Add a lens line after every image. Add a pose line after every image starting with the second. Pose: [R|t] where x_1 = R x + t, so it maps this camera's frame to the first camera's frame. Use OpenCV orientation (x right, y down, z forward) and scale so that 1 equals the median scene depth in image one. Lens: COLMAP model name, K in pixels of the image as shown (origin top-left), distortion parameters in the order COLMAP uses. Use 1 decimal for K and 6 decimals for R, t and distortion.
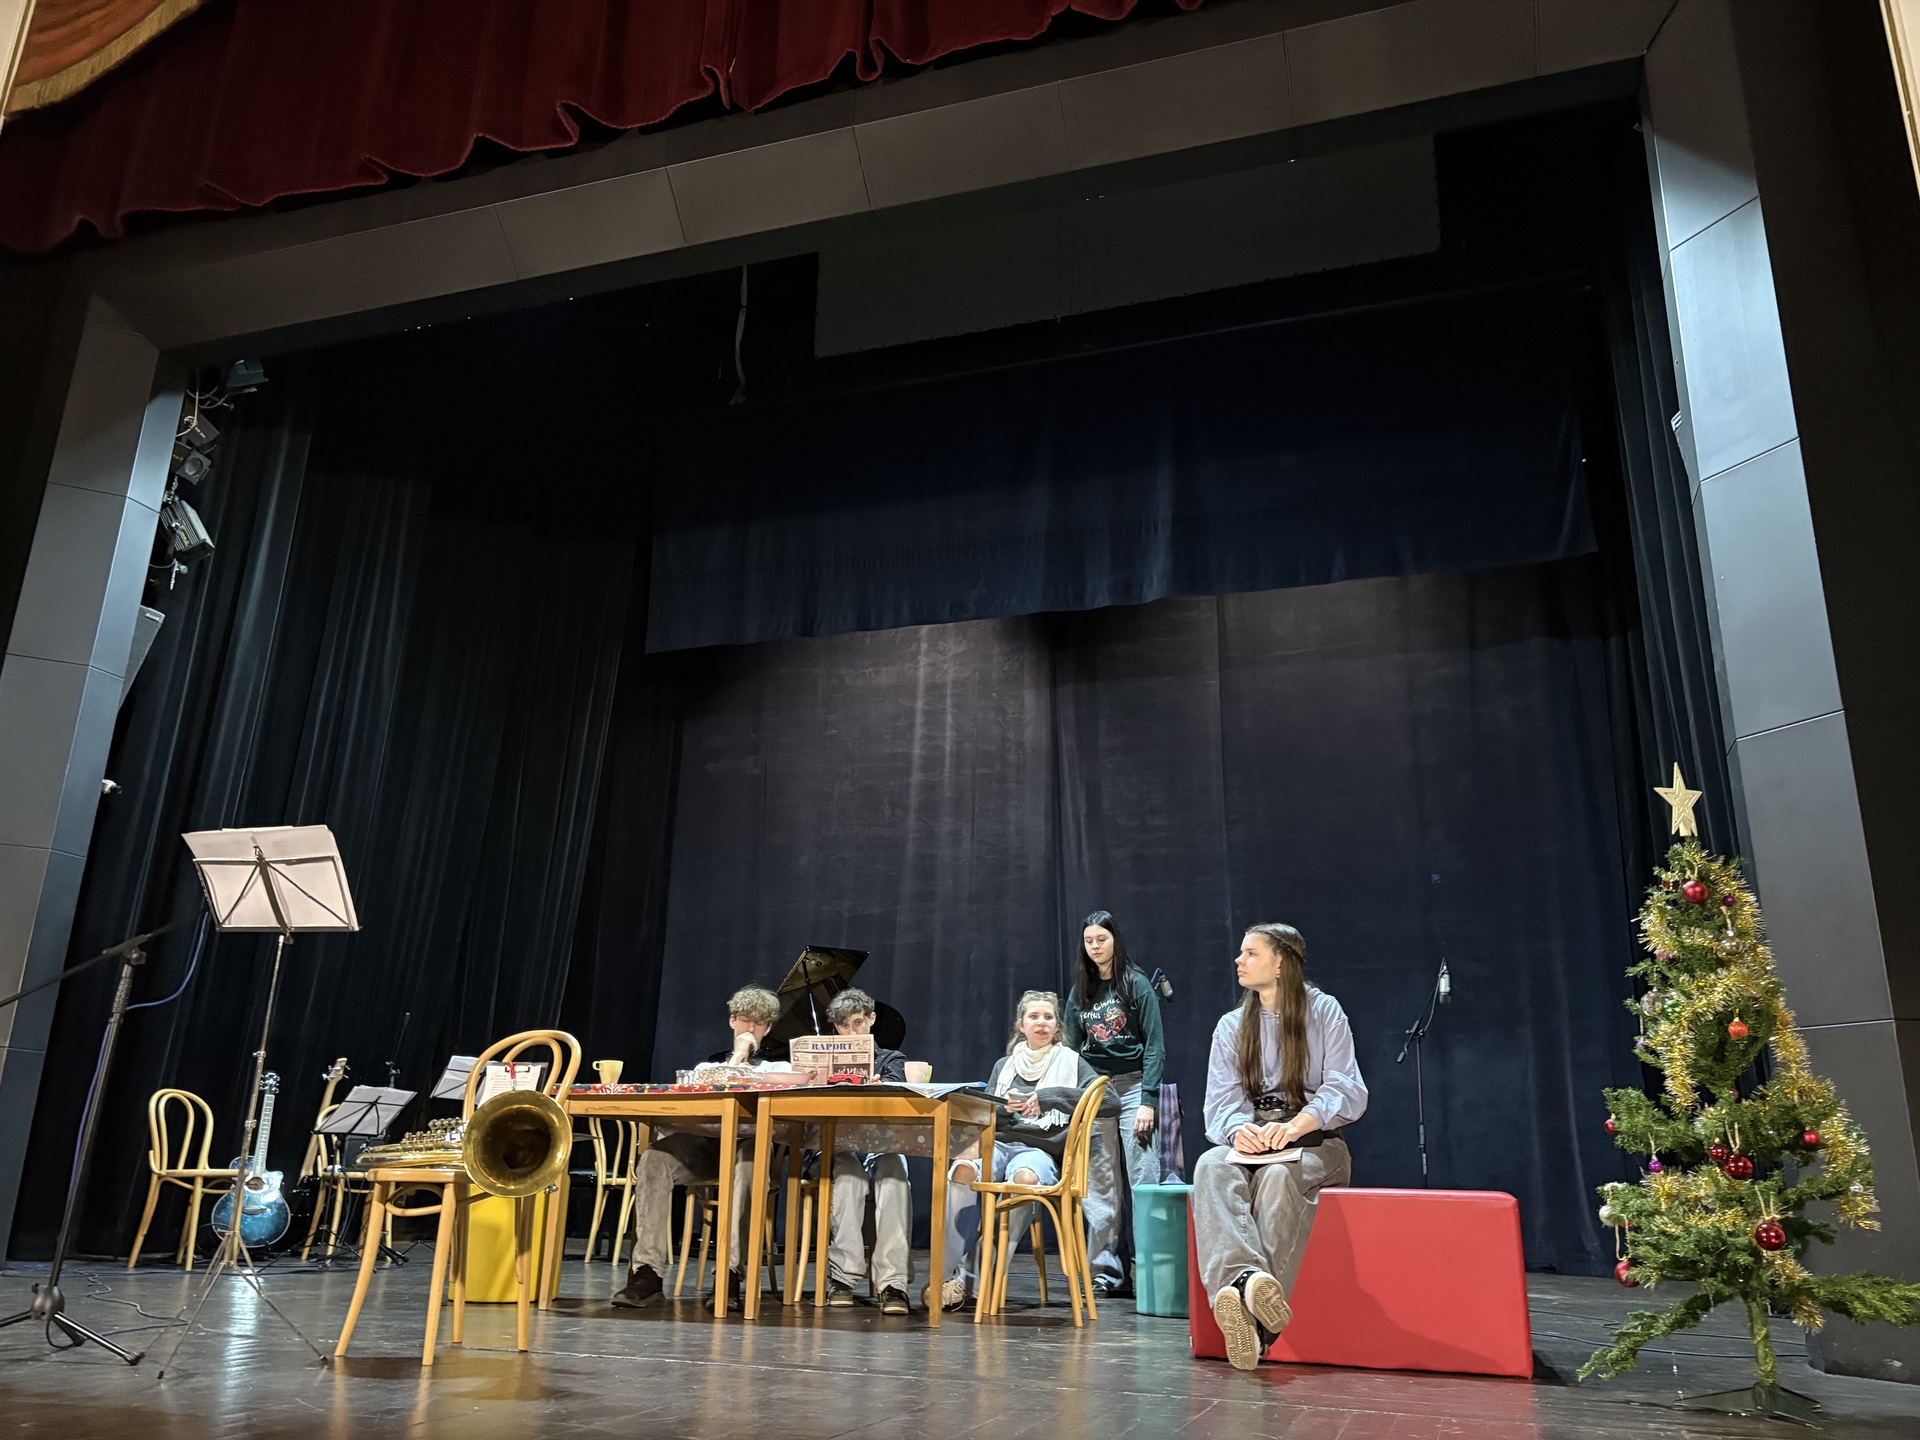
lens RADIAL K [[1427.5, 0, 968.0], [0, 1427.5, 725.4], [0, 0, 1]] dist [0.055155, -0.067864]
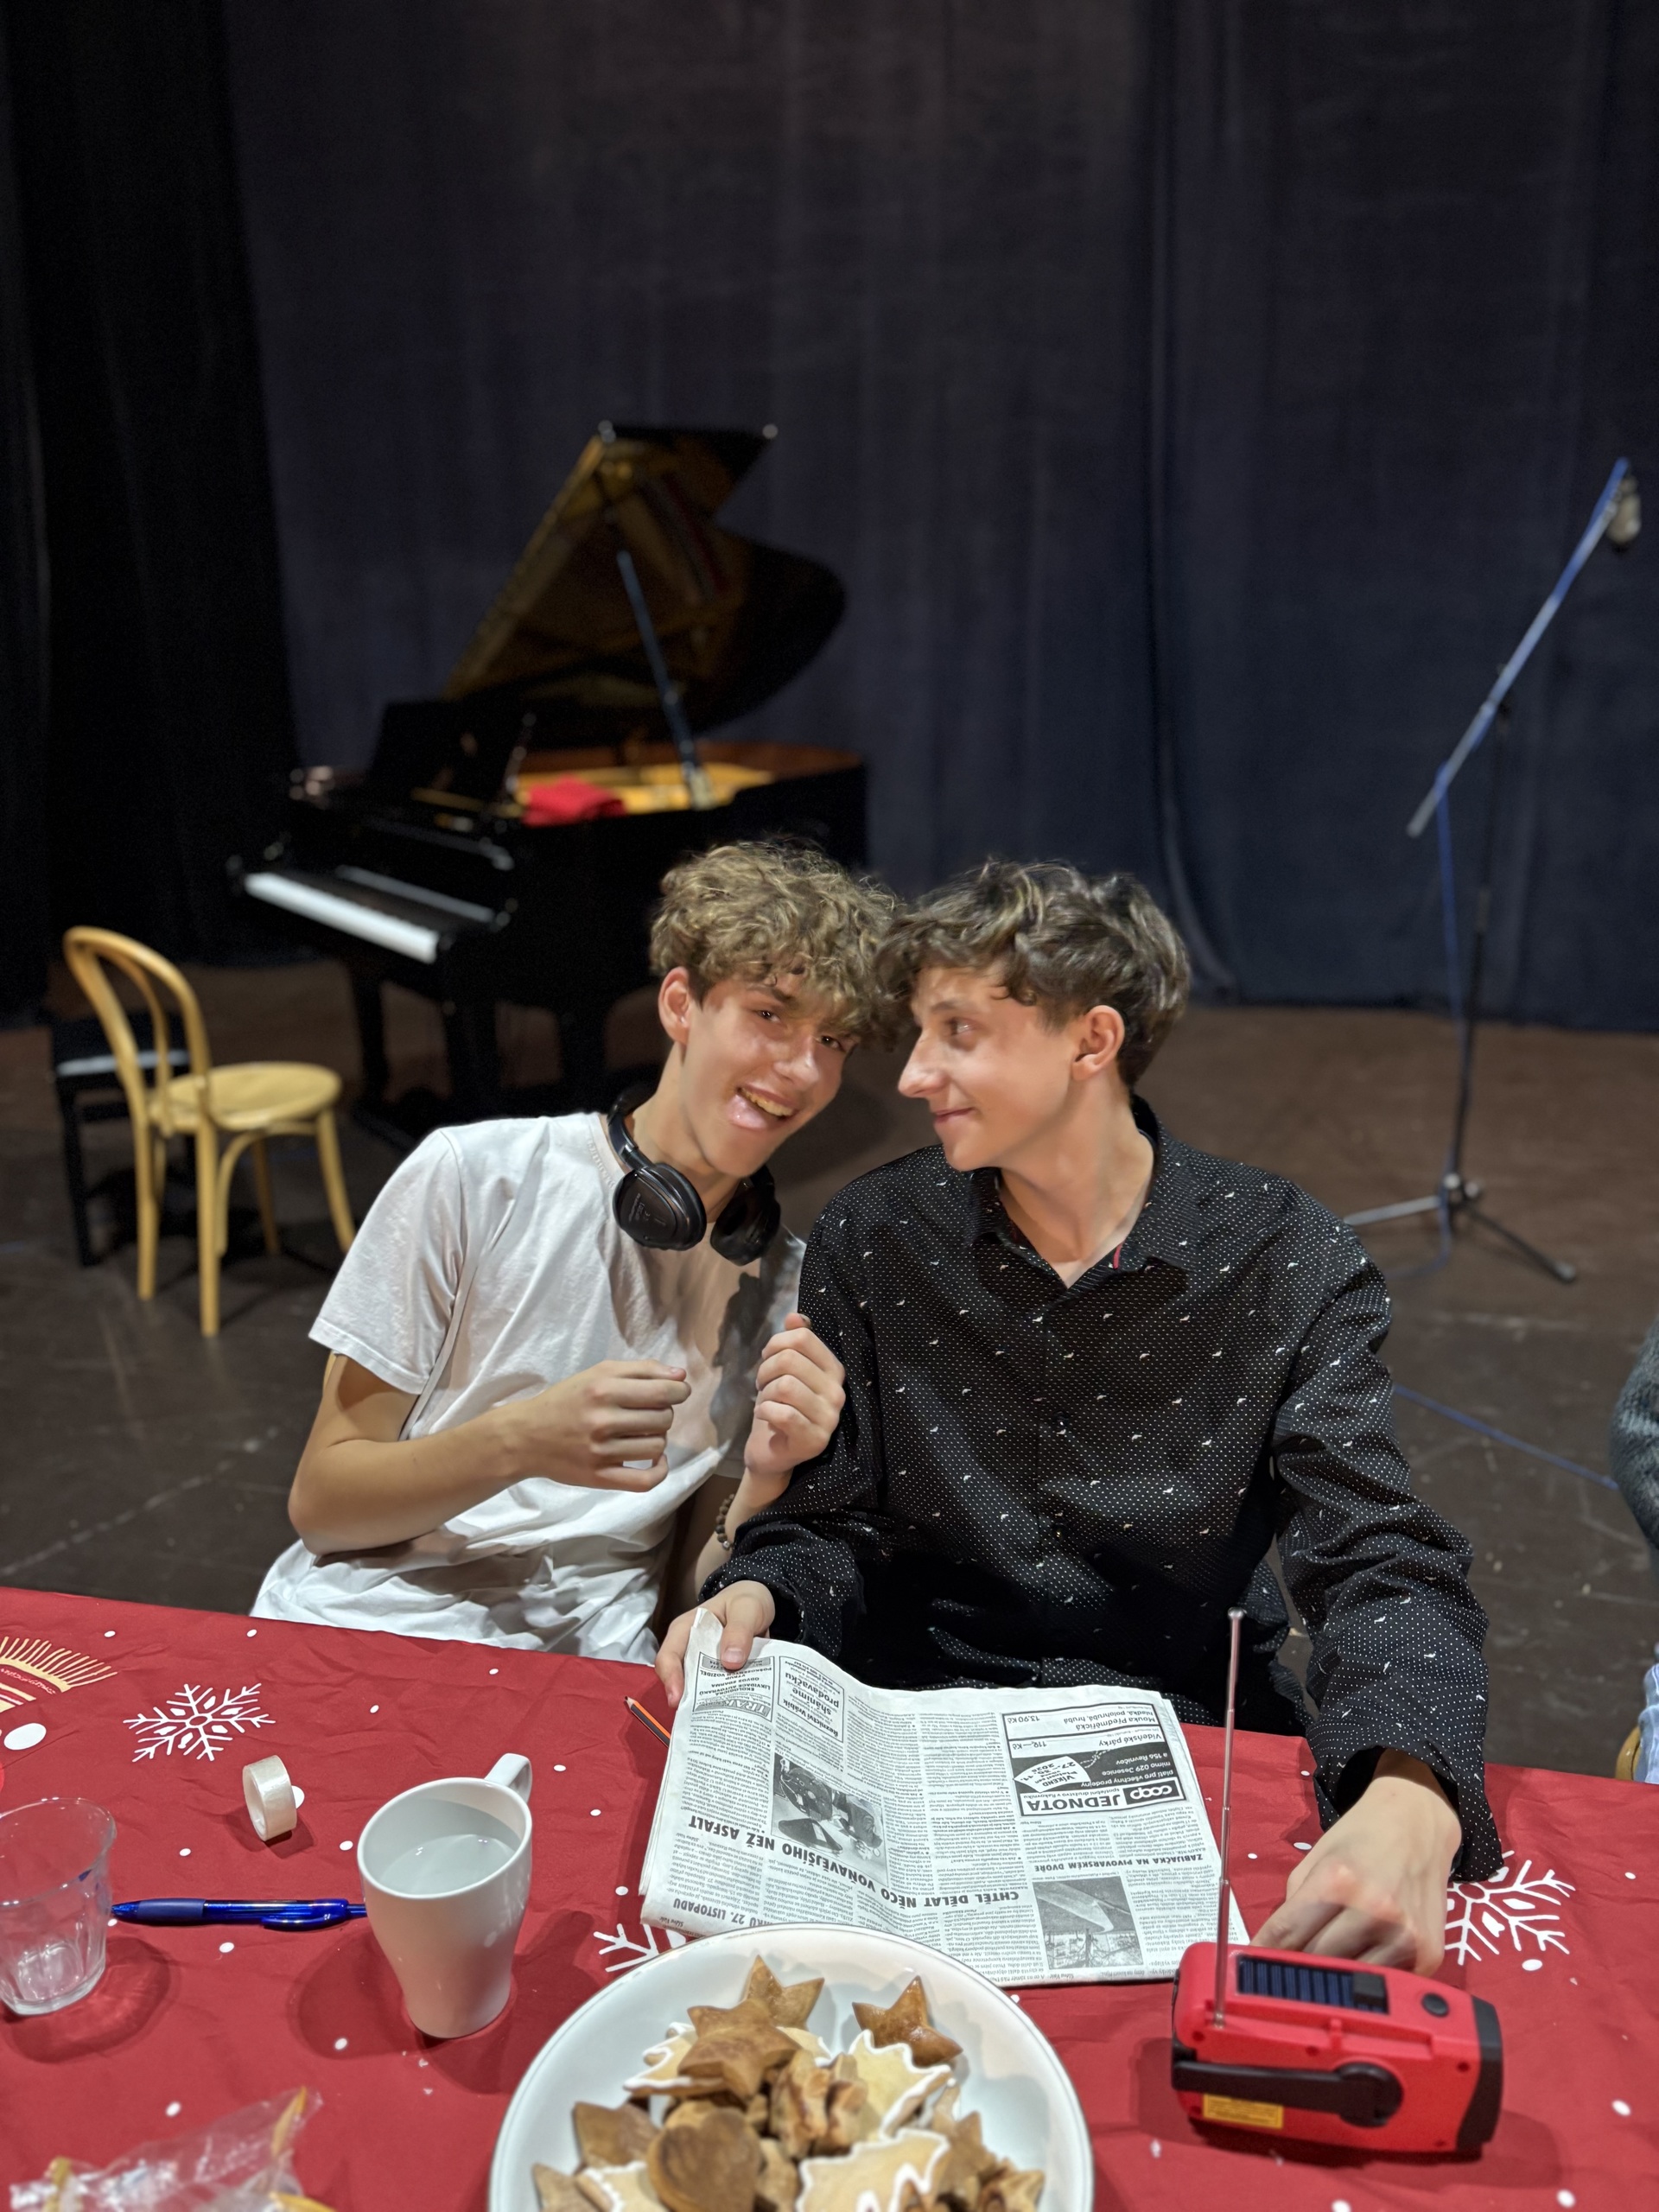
lens RADIAL K [[1644.5, 0, 852.0], [0, 1644.5, 1098.5], [0, 0, 1]] dist [0.055155, -0.067864]
pose [[0.997648, -0.053525, 0.042810, -0.062245], [0.020363, 0.827876, 0.560541, 0.052606], [-0.065444, -0.558351, 0.827020, 0.454949]]
